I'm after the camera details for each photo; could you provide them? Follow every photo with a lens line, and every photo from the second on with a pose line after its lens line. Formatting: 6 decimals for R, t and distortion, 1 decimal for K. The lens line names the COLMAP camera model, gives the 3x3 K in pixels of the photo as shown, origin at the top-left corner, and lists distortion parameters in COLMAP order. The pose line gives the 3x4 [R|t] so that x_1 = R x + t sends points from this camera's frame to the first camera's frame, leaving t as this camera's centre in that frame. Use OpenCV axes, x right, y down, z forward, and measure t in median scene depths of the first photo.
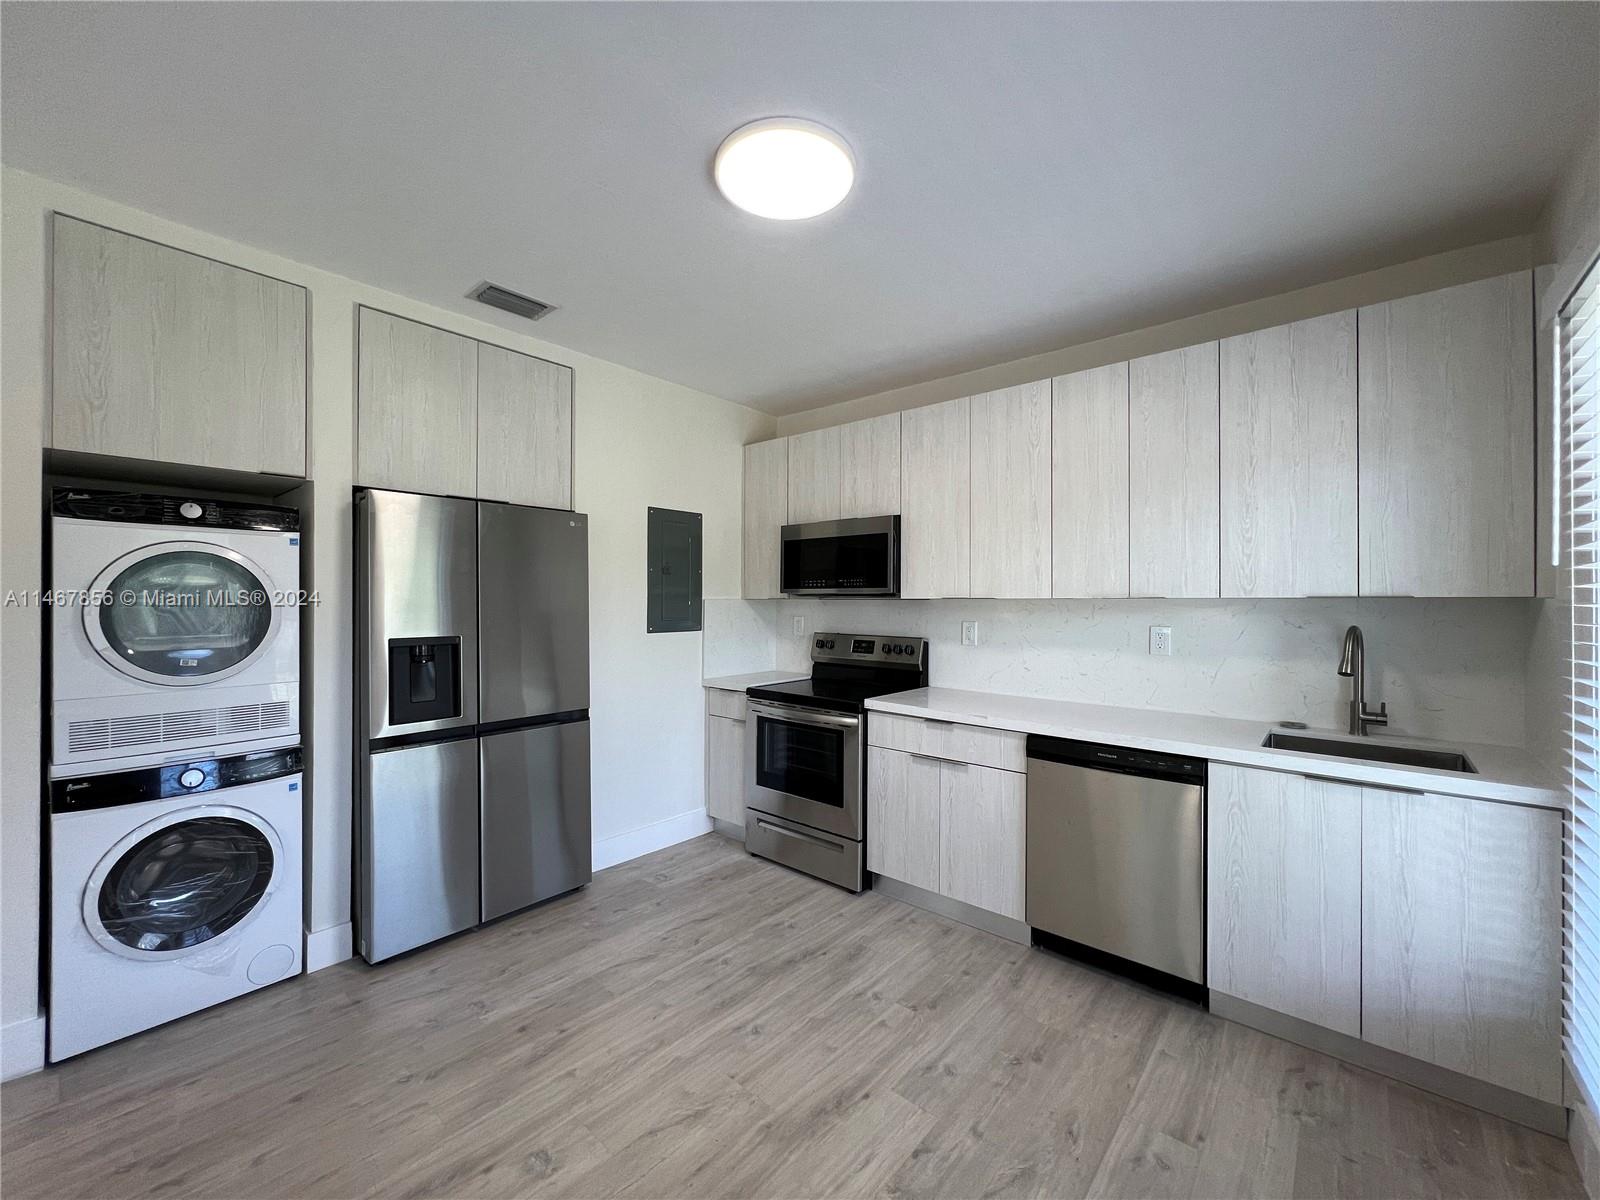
lens RADIAL K [[642.8, 0, 795.3], [0, 642.8, 599.1], [0, 0, 1]] dist [-0.001222, 0.000784]
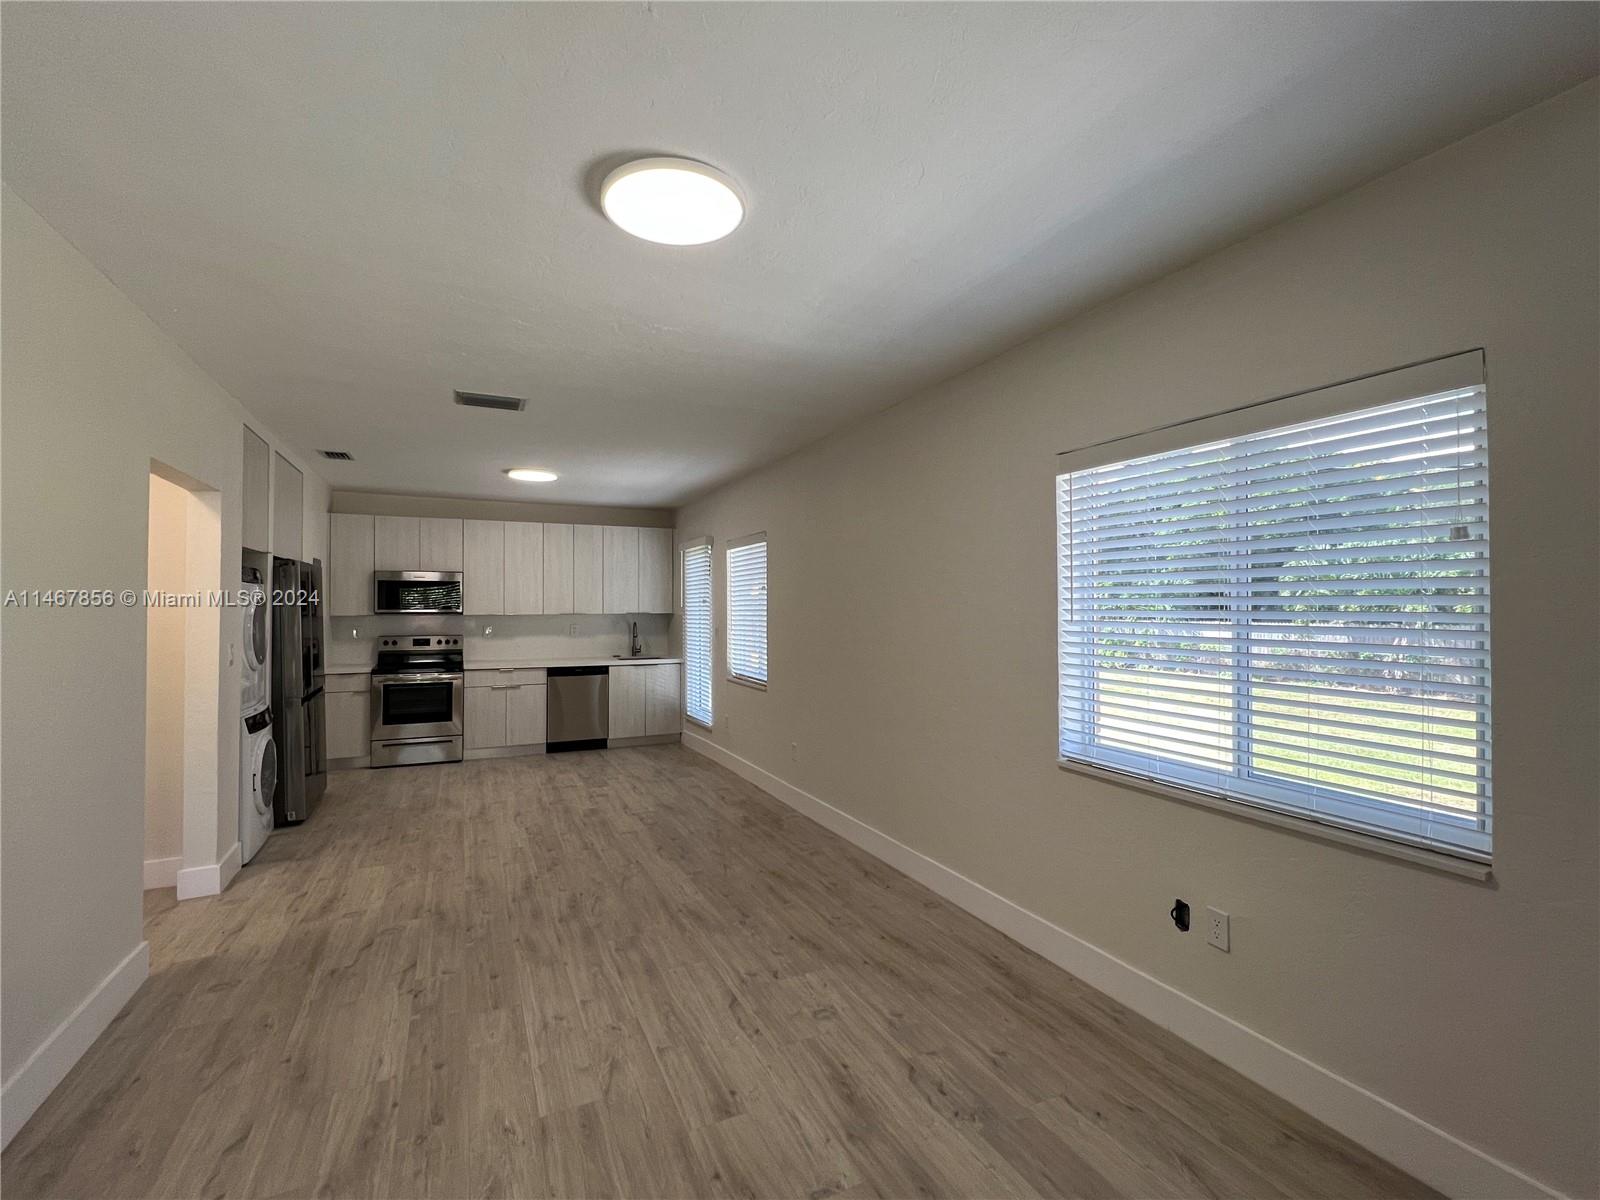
lens RADIAL K [[699.3, 0, 794.0], [0, 699.3, 605.7], [0, 0, 1]] dist [0.002580, -0.000017]
pose [[0.399584, -0.003717, 0.916689, -1.930883], [-0.001541, 0.999988, 0.004726, -0.056604], [-0.916695, -0.003301, 0.399573, -1.084143]]
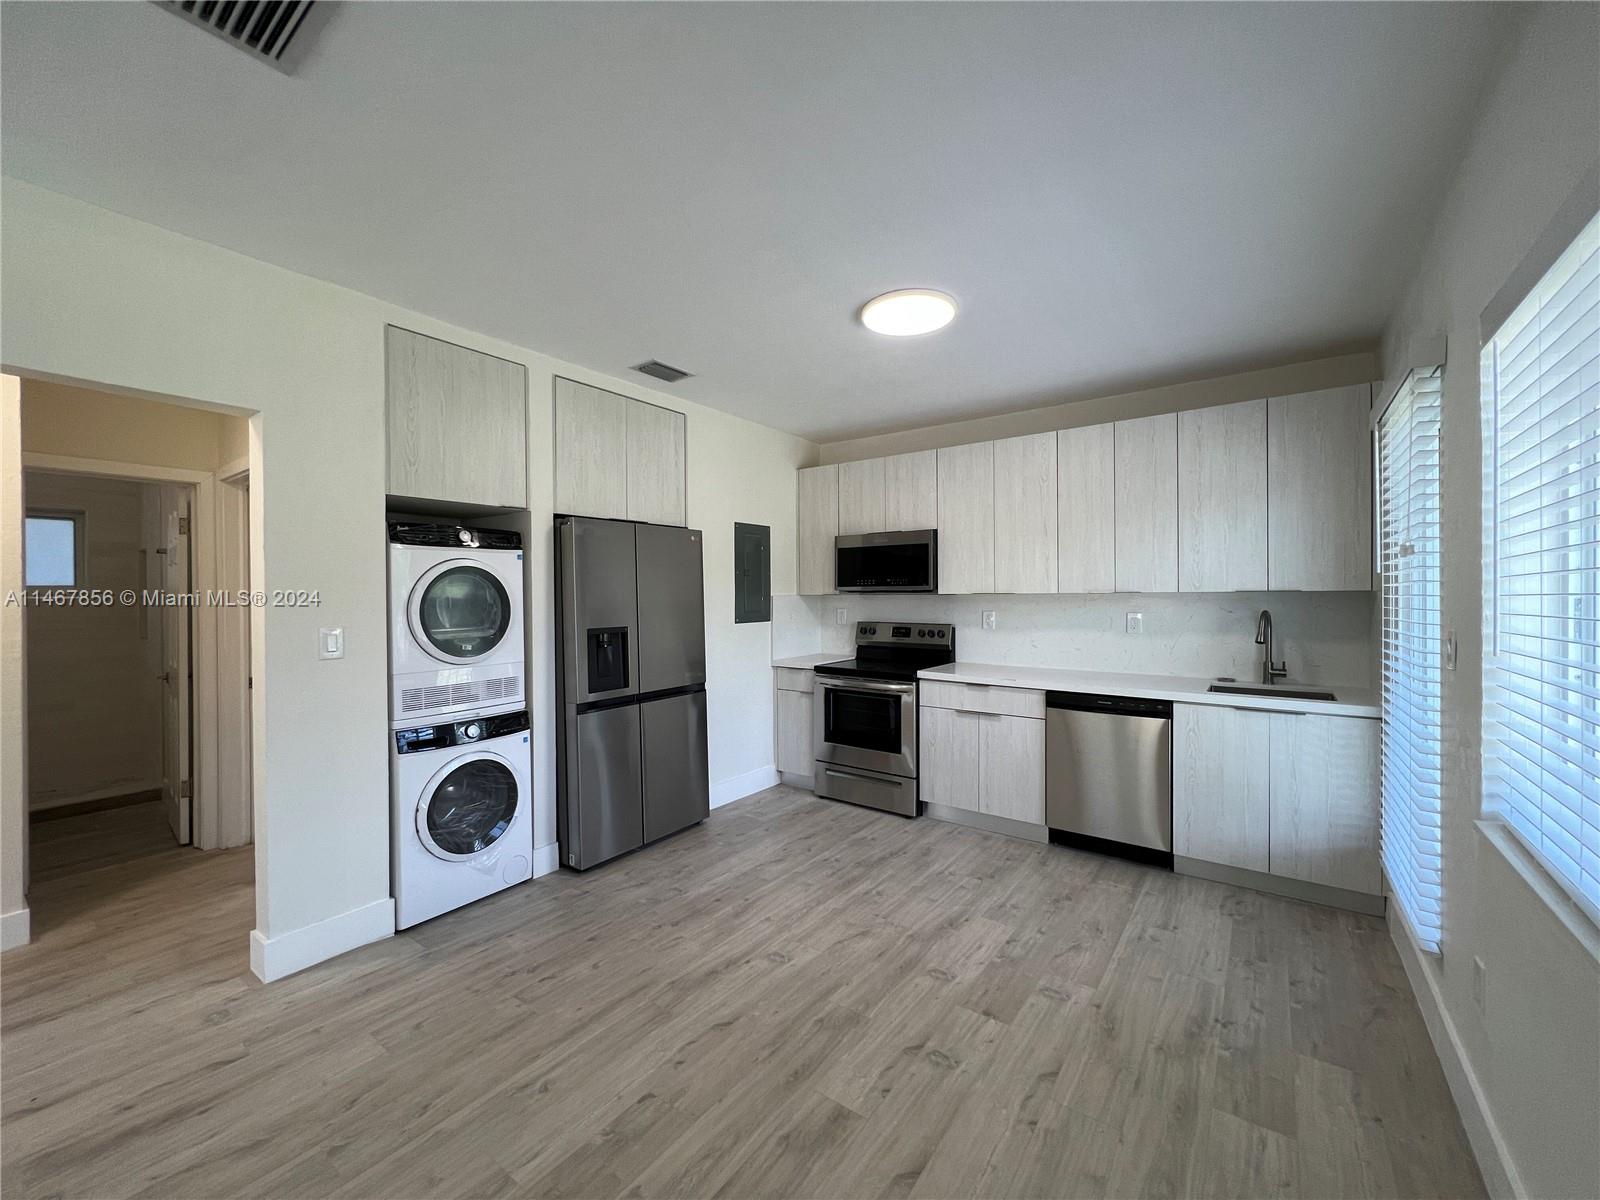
lens RADIAL K [[642.8, 0, 795.3], [0, 642.8, 599.1], [0, 0, 1]] dist [-0.001222, 0.000784]
pose [[0.996828, -0.010735, 0.078856, -0.311788], [0.009847, 0.999884, 0.011643, -0.011632], [-0.078972, -0.010829, 0.996818, -0.372005]]
